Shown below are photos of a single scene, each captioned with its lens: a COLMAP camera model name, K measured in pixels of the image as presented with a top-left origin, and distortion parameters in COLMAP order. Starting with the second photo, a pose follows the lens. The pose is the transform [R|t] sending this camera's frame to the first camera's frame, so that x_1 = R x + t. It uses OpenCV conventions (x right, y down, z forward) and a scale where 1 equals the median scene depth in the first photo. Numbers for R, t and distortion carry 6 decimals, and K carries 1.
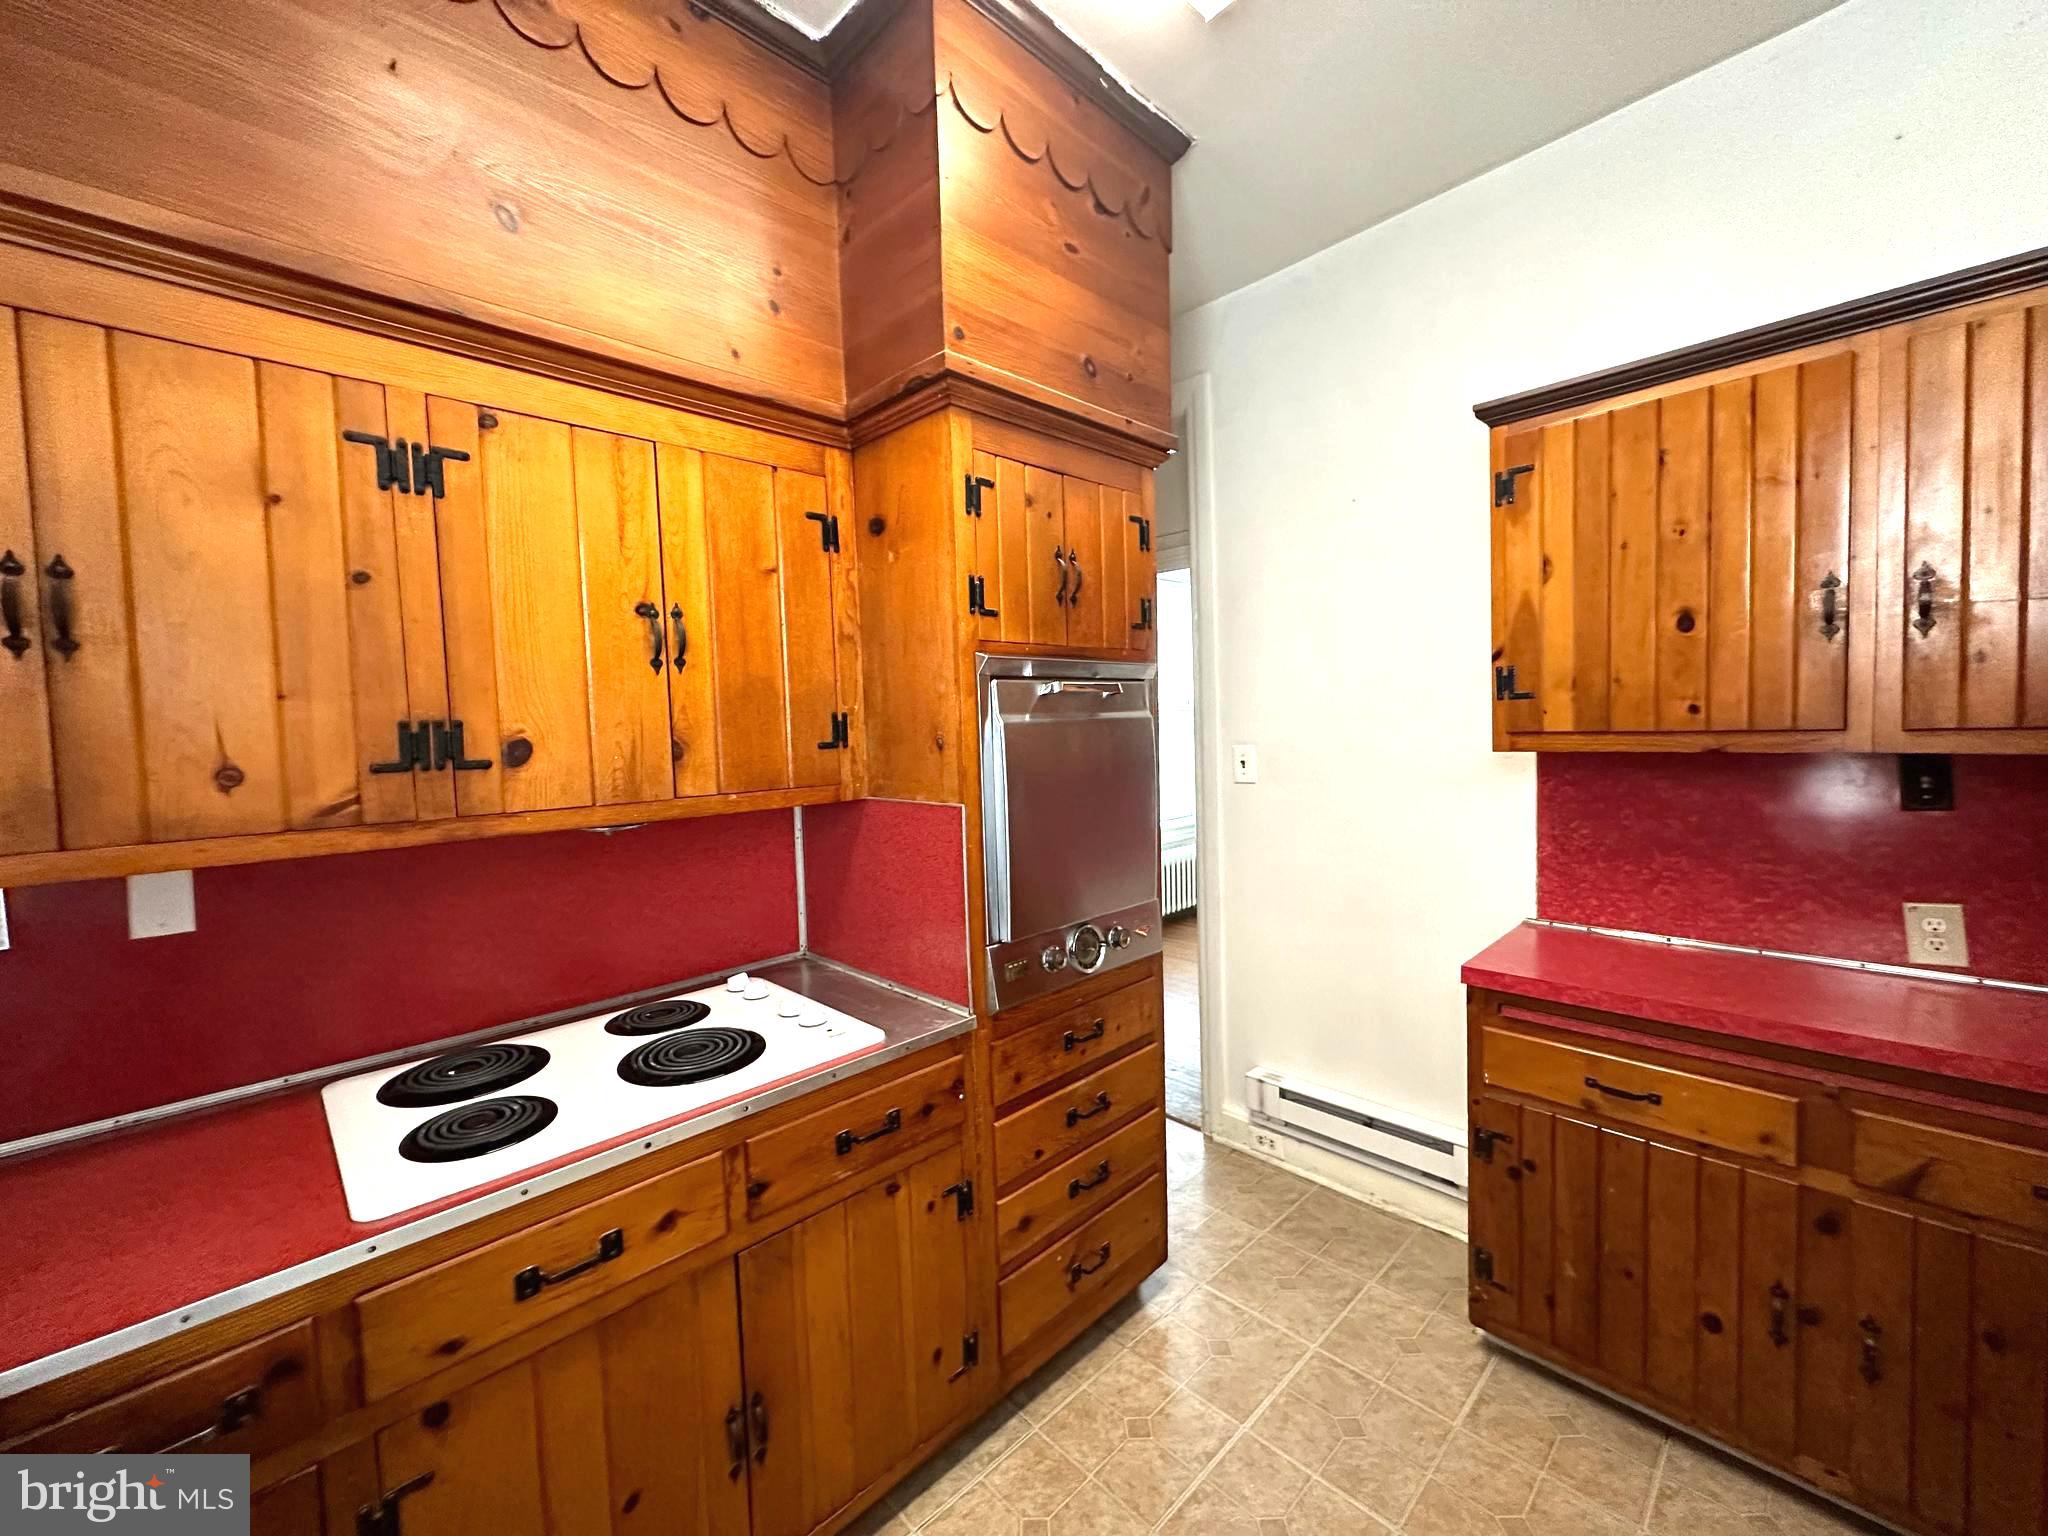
lens RADIAL K [[811.6, 0, 1026.4], [0, 811.6, 761.6], [0, 0, 1]] dist [-0.005669, 0.001768]
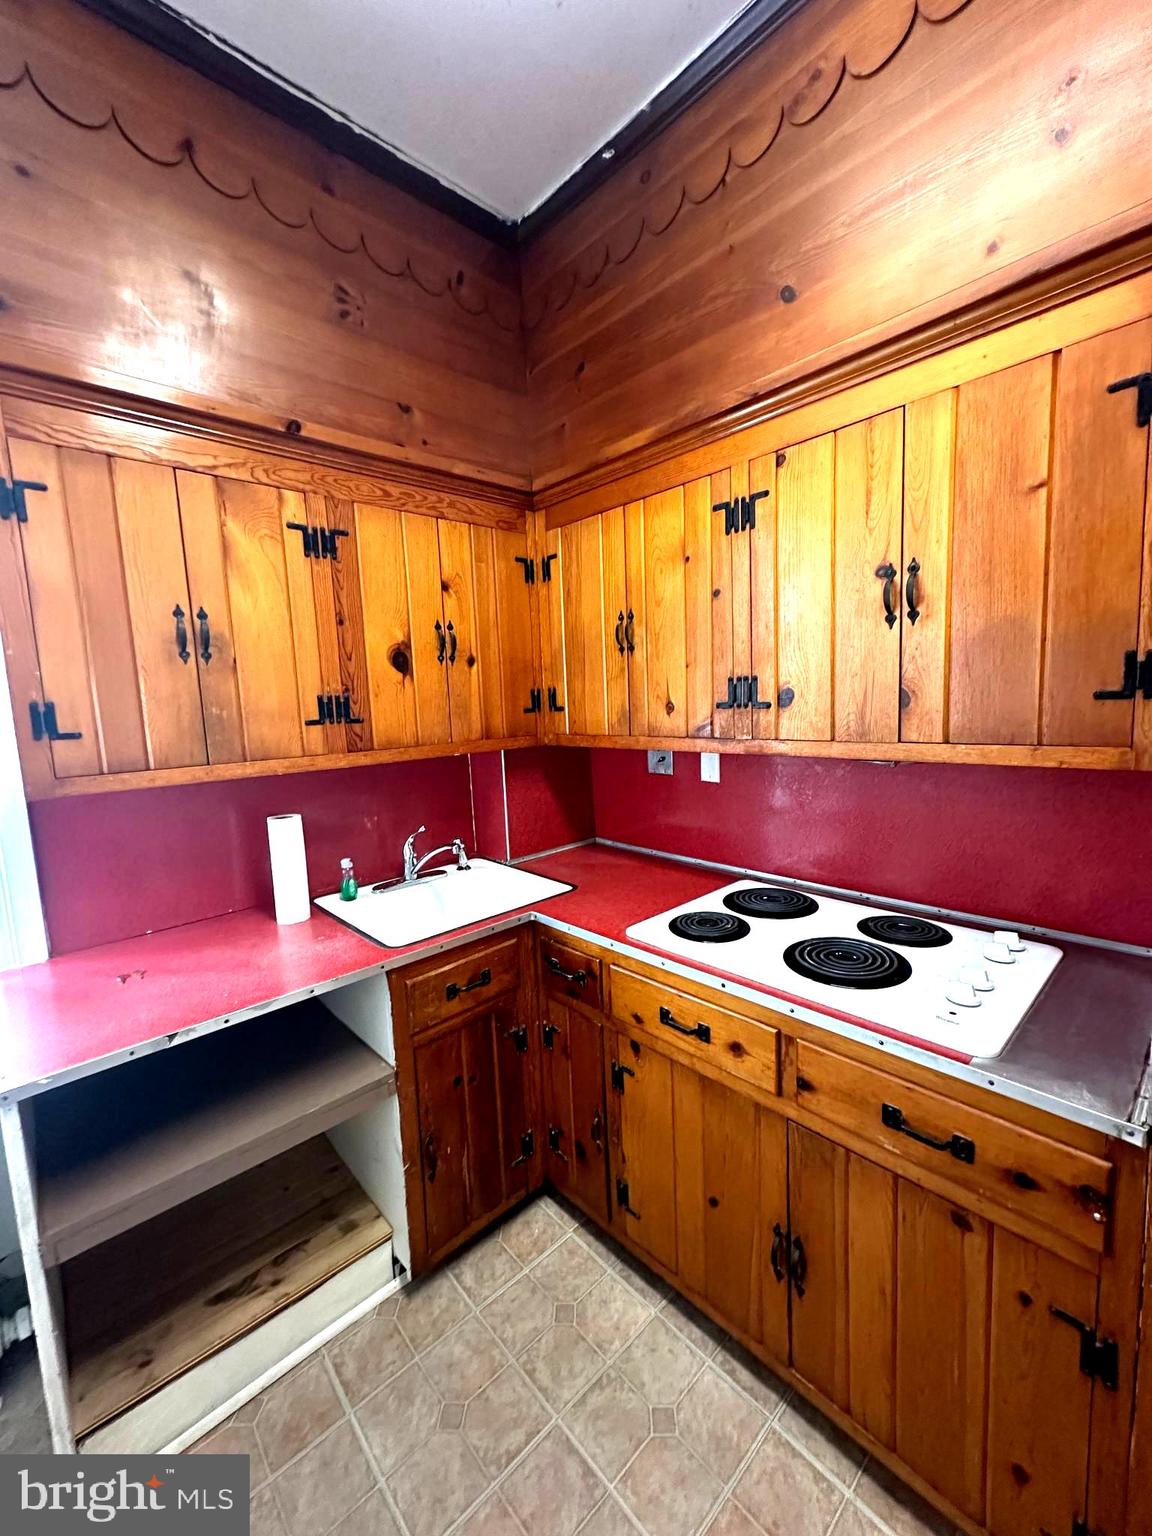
lens RADIAL K [[608.7, 0, 584.3], [0, 608.7, 767.6], [0, 0, 1]] dist [-0.005669, 0.001768]
pose [[-0.022262, 0.145132, -0.989162, 0.468793], [-0.006396, 0.989366, 0.145306, -0.044227], [0.999732, 0.009562, -0.021097, 0.698864]]
